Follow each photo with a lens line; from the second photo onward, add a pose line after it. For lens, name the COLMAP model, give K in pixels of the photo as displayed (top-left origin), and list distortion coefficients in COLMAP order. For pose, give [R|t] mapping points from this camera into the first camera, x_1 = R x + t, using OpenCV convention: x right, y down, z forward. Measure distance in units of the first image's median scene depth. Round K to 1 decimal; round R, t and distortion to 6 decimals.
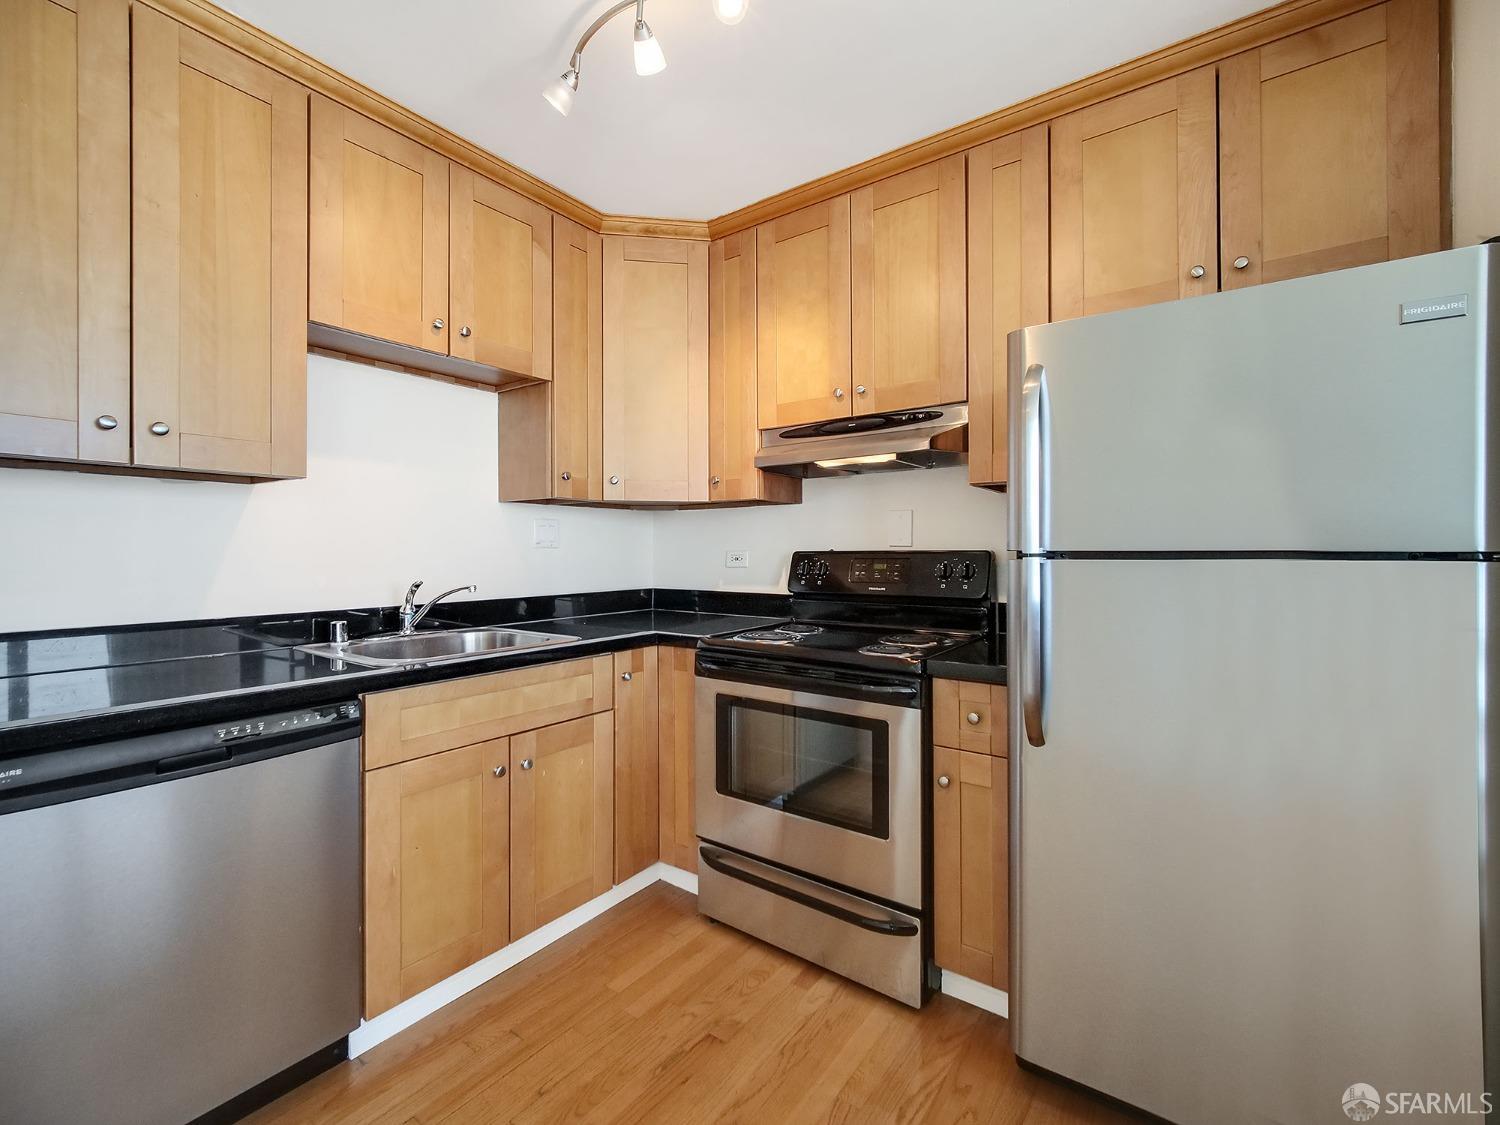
lens RADIAL K [[668.7, 0, 742.6], [0, 668.7, 550.2], [0, 0, 1]] dist [-0.007451, 0.000480]
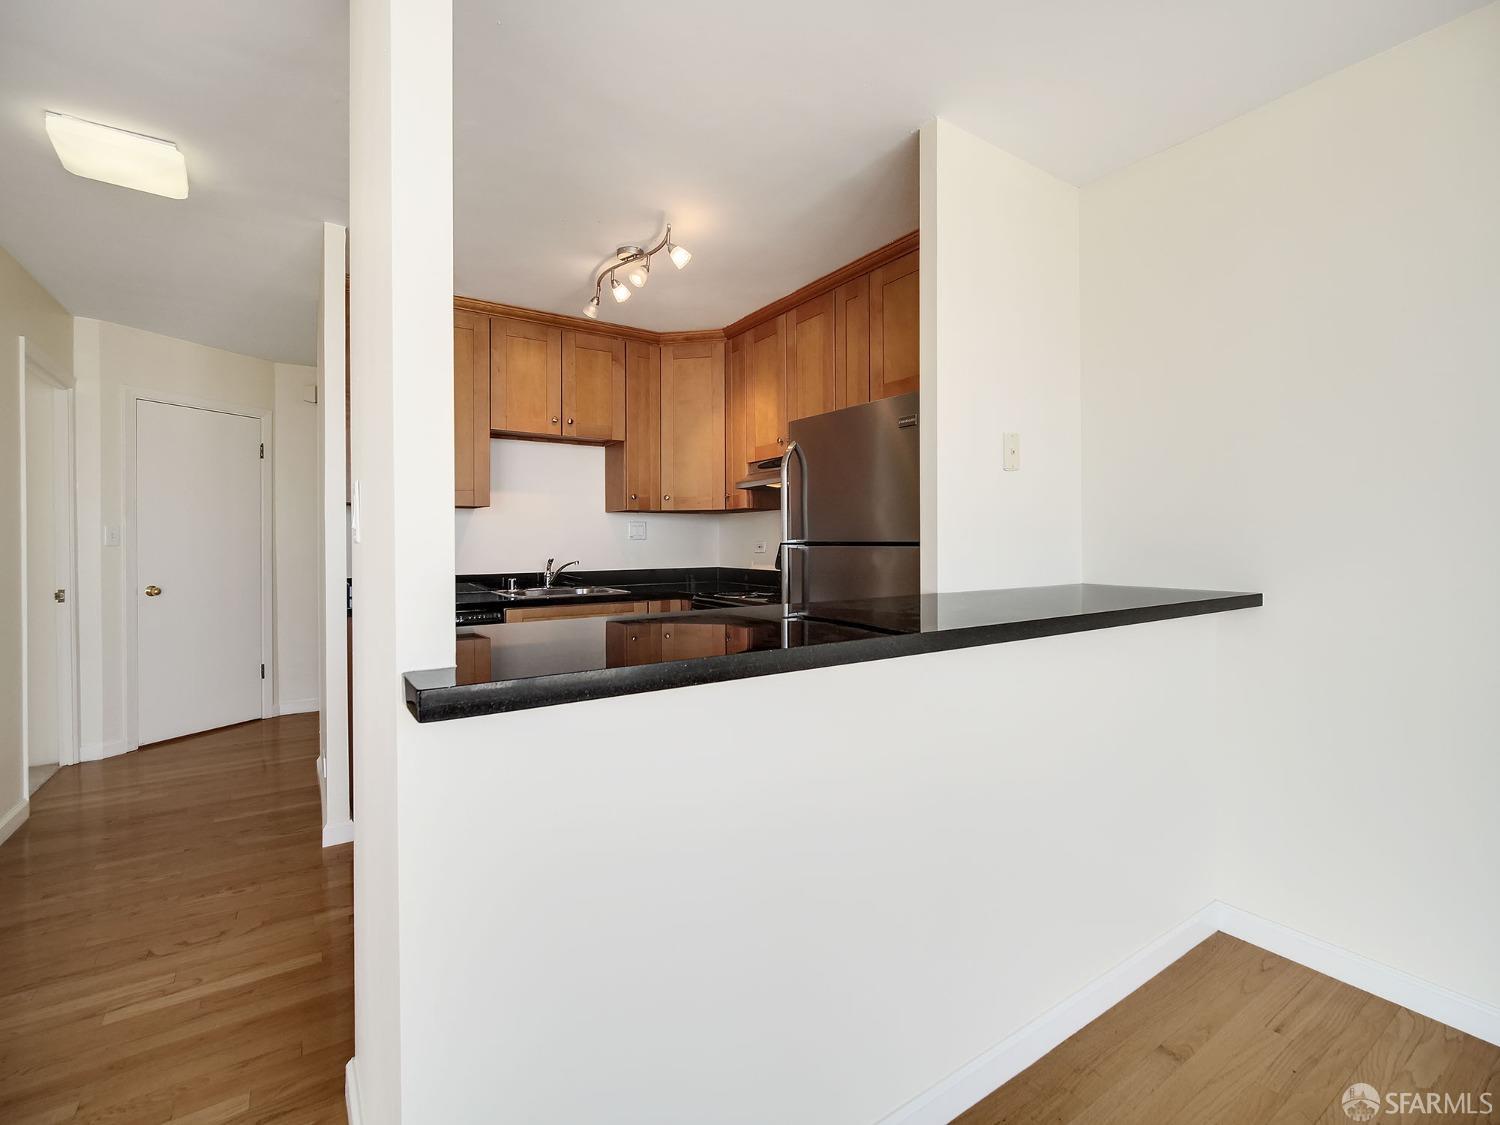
lens RADIAL K [[683.4, 0, 737.7], [0, 683.4, 532.3], [0, 0, 1]] dist [-0.016502, -0.000390]
pose [[0.931353, -0.003113, -0.364103, 0.637095], [0.001538, 0.999988, -0.004617, -0.015733], [0.364113, 0.003741, 0.931347, -0.523092]]
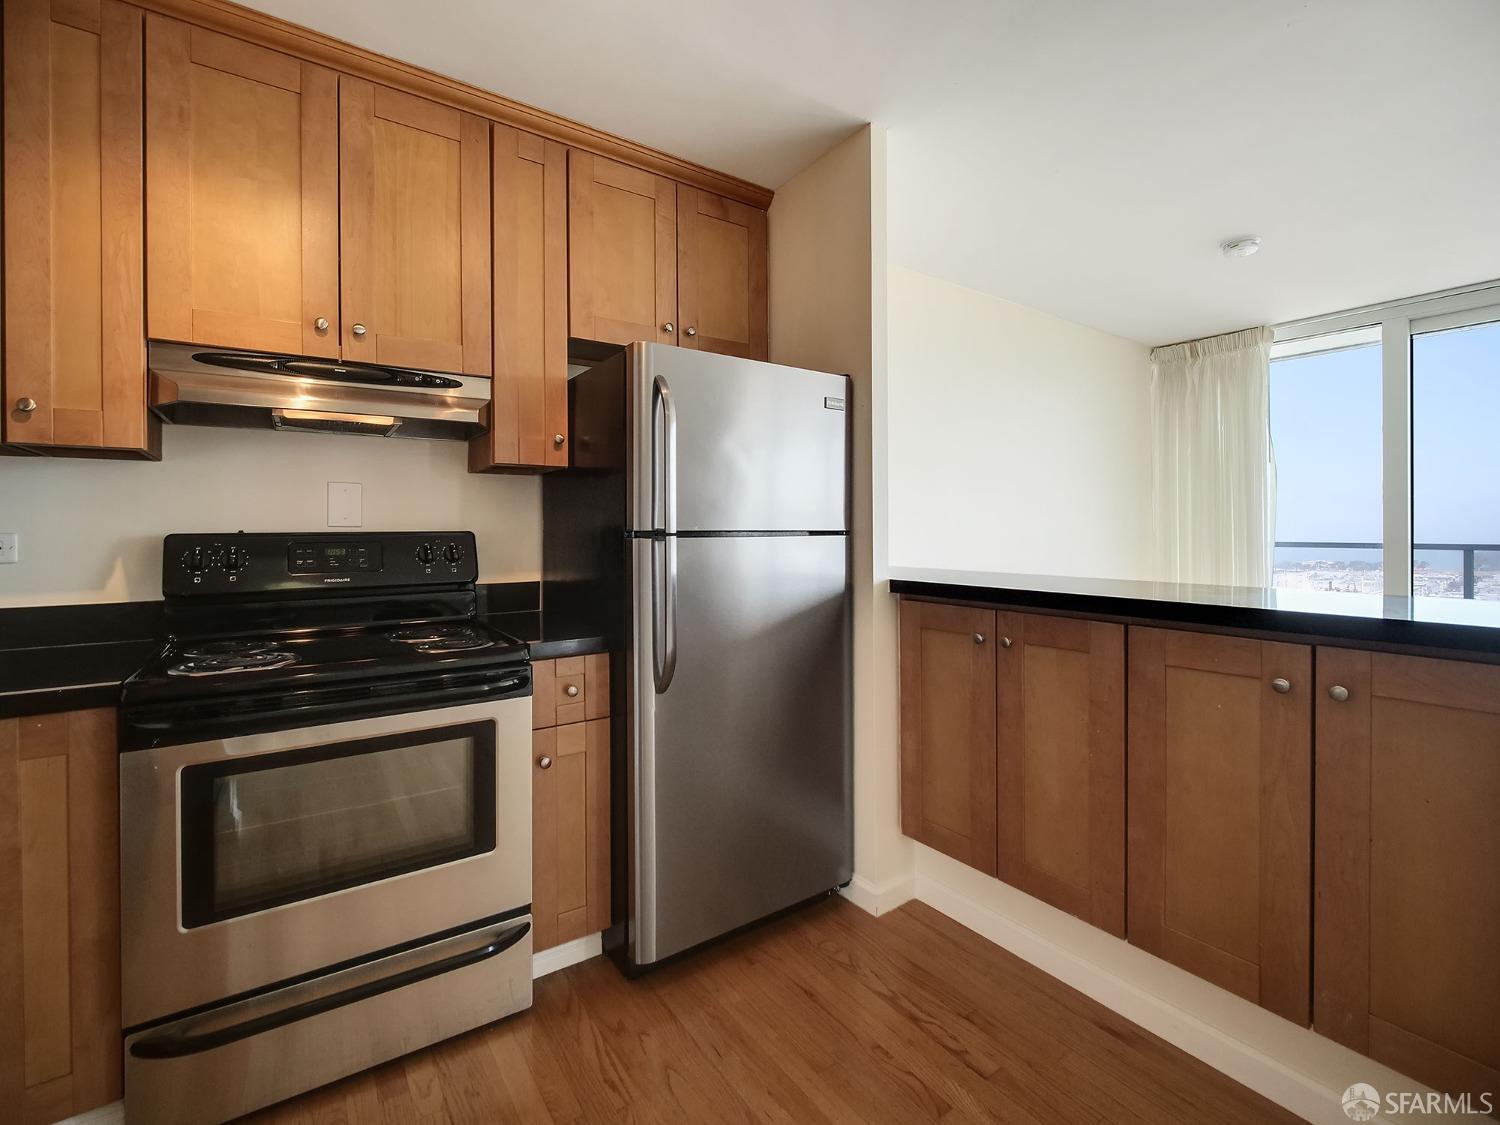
lens RADIAL K [[665.1, 0, 750.9], [0, 665.1, 532.0], [0, 0, 1]] dist [-0.014977, -0.000167]
pose [[0.318667, -0.001766, 0.947865, -0.414808], [0.003914, 0.999992, 0.000548, 0.002147], [-0.947859, 0.003535, 0.318671, 0.302973]]
